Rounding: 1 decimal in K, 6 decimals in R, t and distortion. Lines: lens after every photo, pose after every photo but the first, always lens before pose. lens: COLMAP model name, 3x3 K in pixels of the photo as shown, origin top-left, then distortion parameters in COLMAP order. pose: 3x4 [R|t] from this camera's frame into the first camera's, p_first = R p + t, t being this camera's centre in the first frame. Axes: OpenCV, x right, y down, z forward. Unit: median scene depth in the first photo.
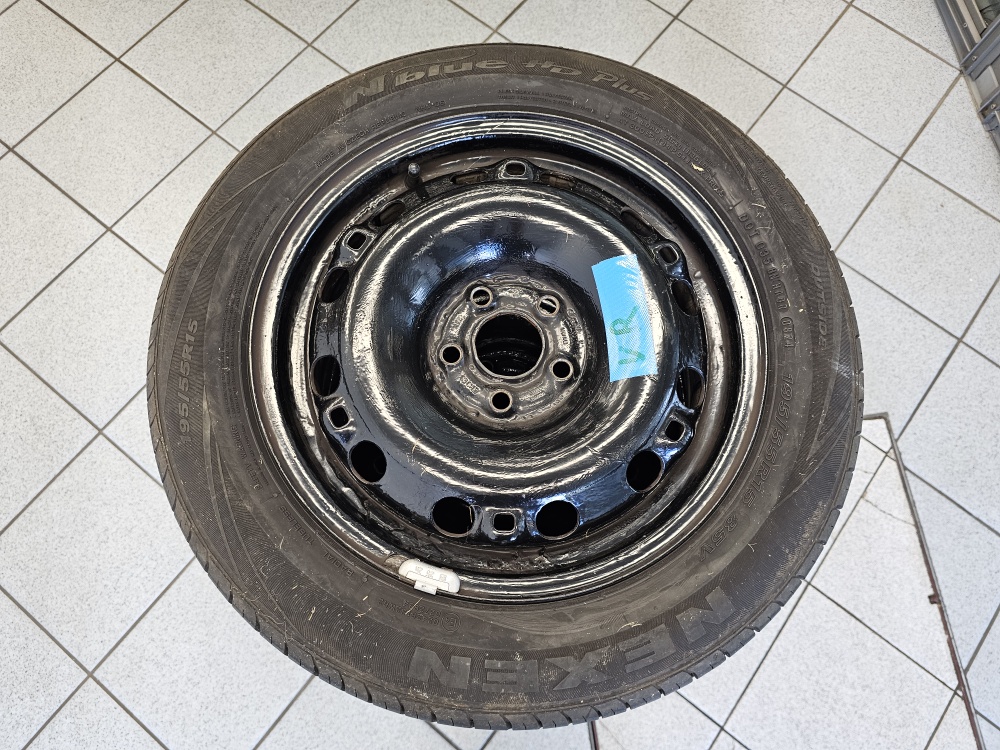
lens RADIAL K [[664.2, 0, 520.7], [0, 664.2, 365.4], [0, 0, 1]] dist [0.043910, -0.049211]
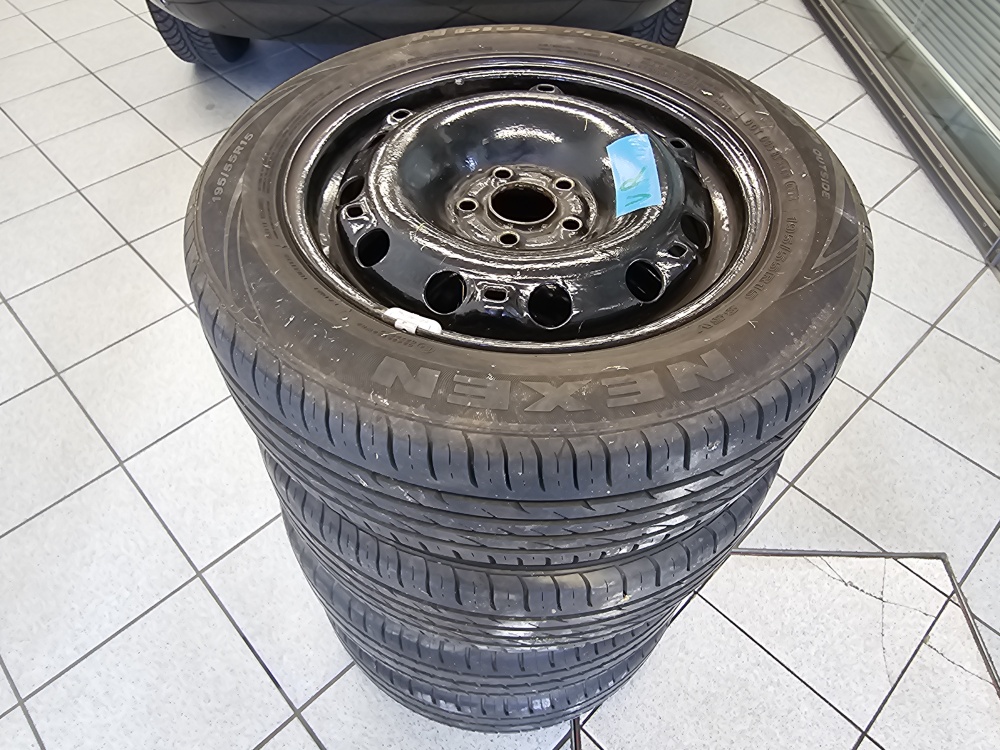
lens RADIAL K [[672.3, 0, 498.2], [0, 672.3, 375.4], [0, 0, 1]] dist [-0.005861, 0.003558]
pose [[0.989610, 0.091659, -0.110770, 0.086096], [-0.126494, 0.921279, -0.367756, 0.609874], [0.068342, 0.377947, 0.923301, 0.110501]]
